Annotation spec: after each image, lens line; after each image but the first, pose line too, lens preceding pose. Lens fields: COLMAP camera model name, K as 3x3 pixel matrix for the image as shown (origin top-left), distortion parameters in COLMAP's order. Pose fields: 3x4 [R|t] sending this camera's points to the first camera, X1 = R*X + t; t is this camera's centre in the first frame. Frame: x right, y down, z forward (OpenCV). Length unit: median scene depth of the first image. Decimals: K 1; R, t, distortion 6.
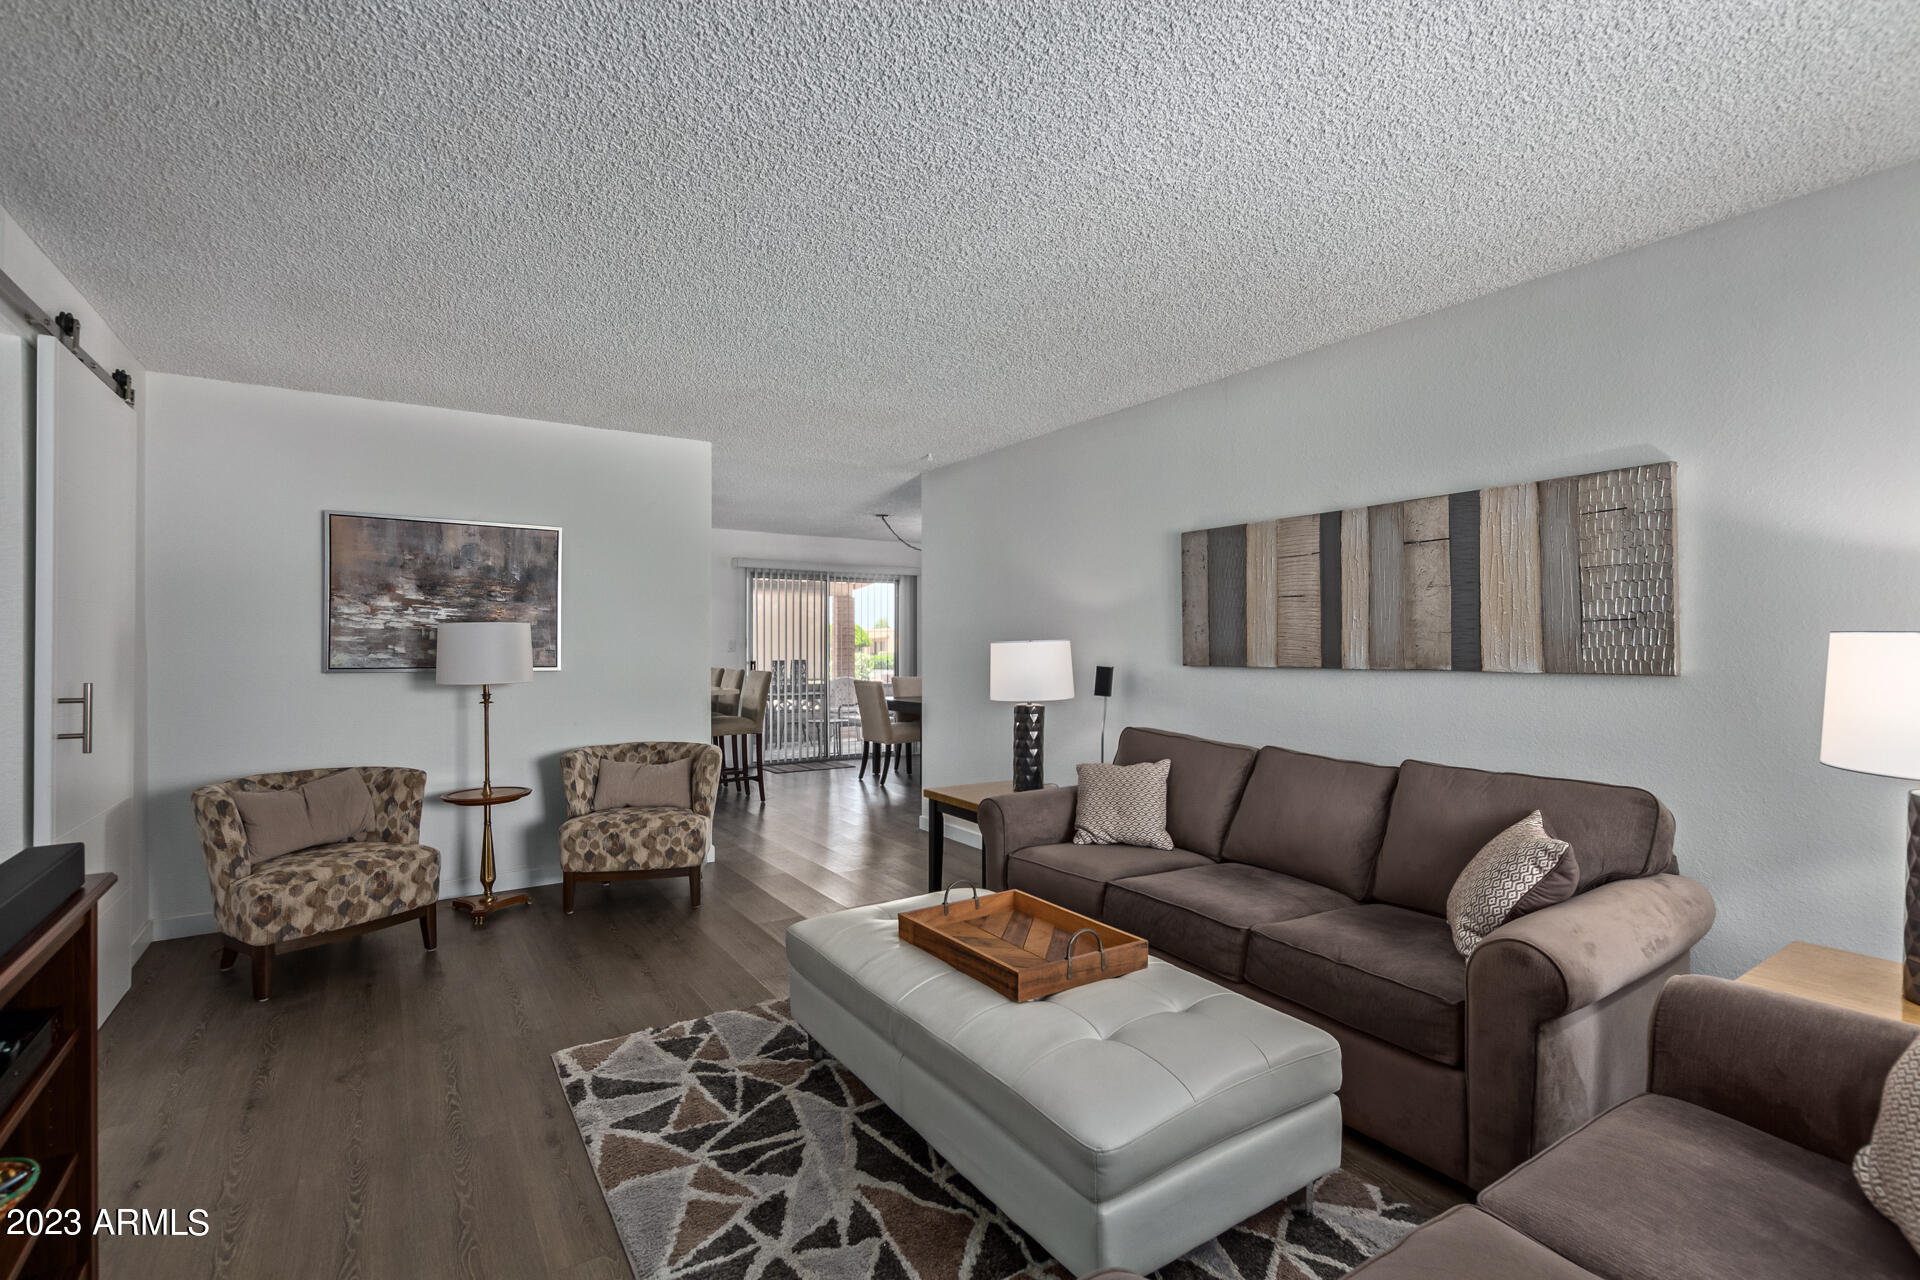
lens RADIAL K [[890.8, 0, 976.5], [0, 890.8, 634.1], [0, 0, 1]] dist [0.009163, -0.003653]
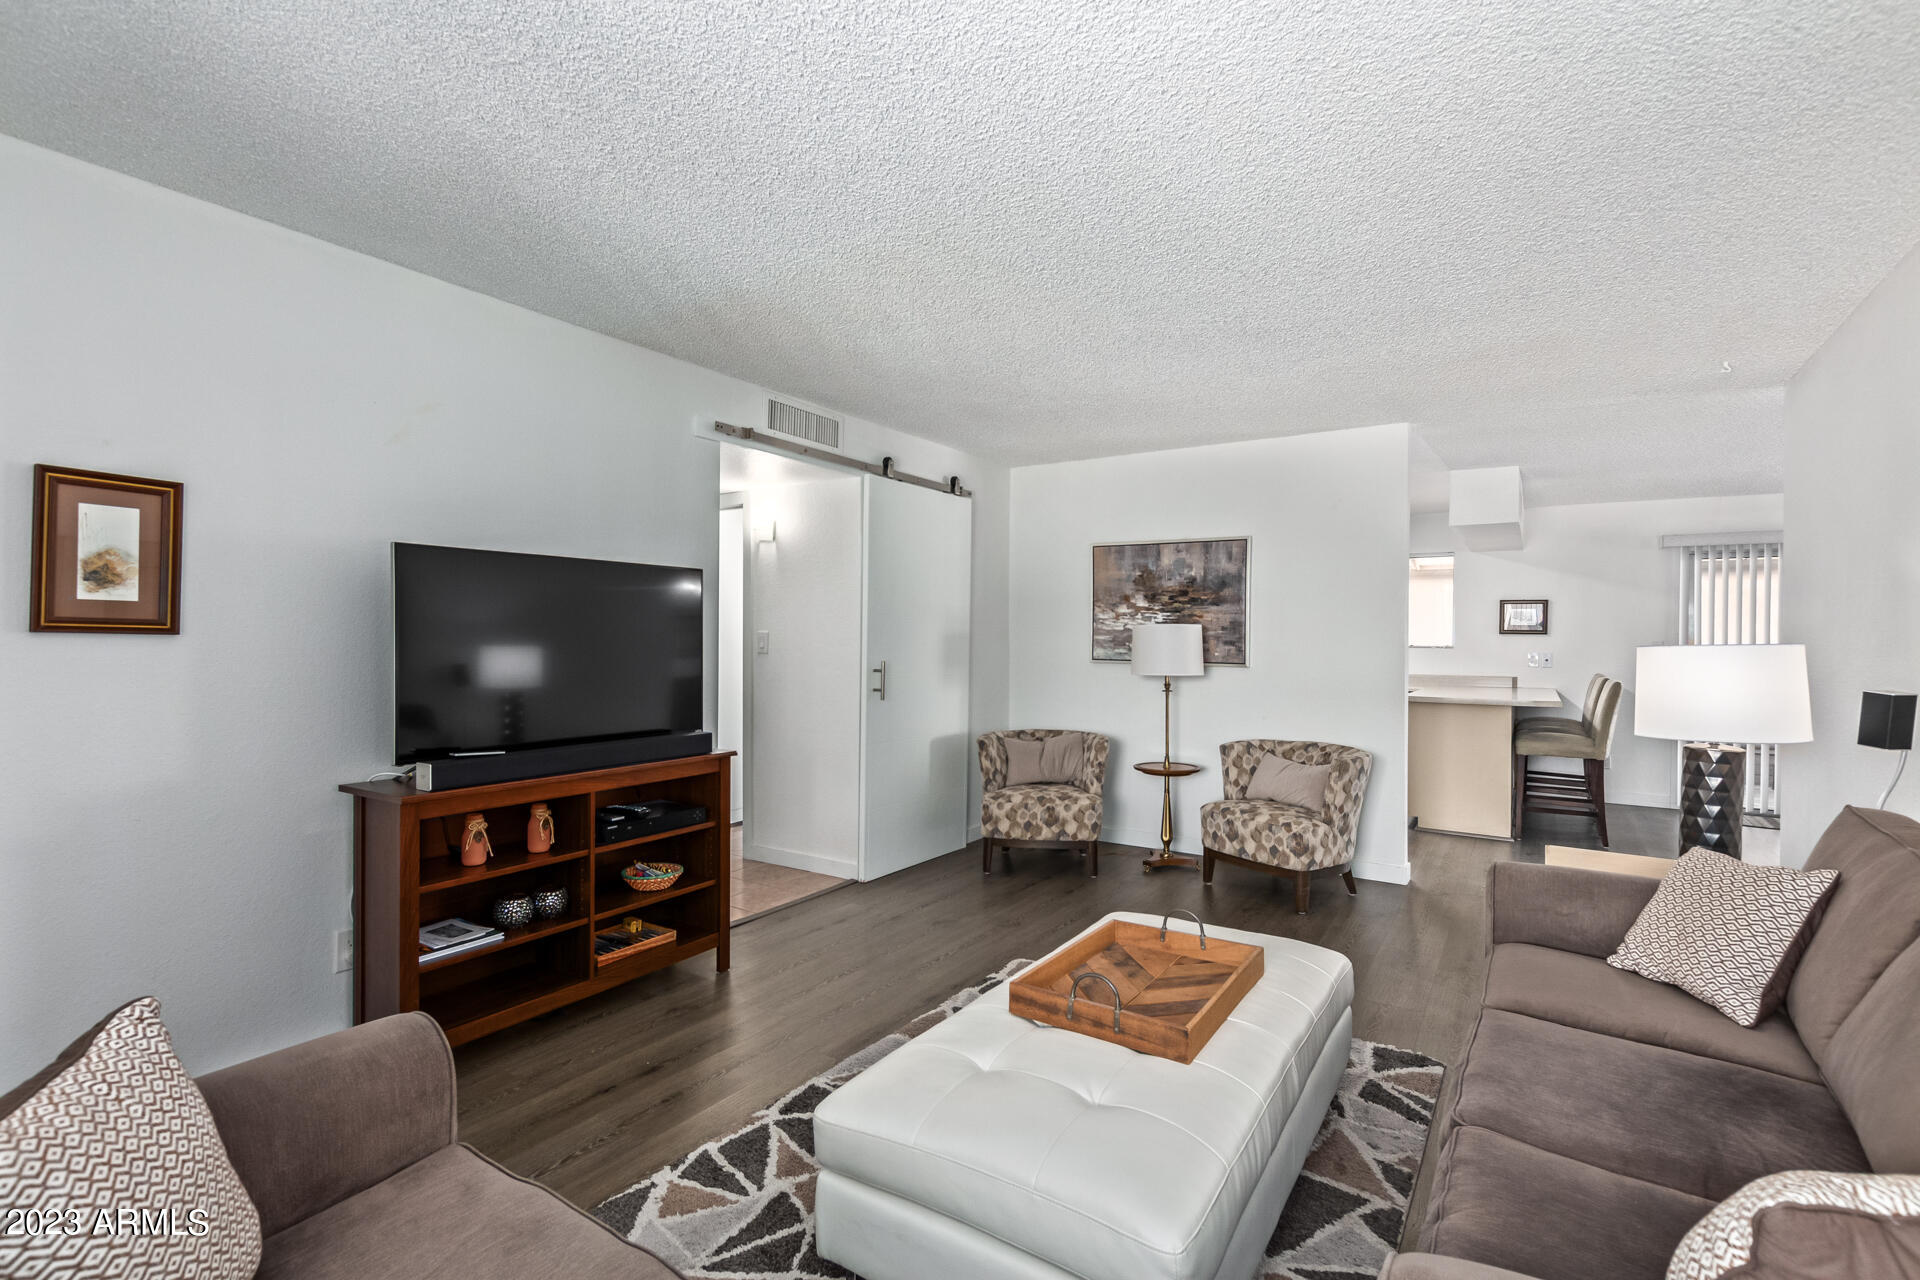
lens RADIAL K [[890.8, 0, 961.1], [0, 890.8, 646.9], [0, 0, 1]] dist [0.009163, -0.003653]
pose [[0.396349, 0.016021, -0.917960, 0.562581], [-0.003237, 0.999866, 0.016053, -0.001478], [0.918094, -0.003391, 0.396347, 0.348893]]
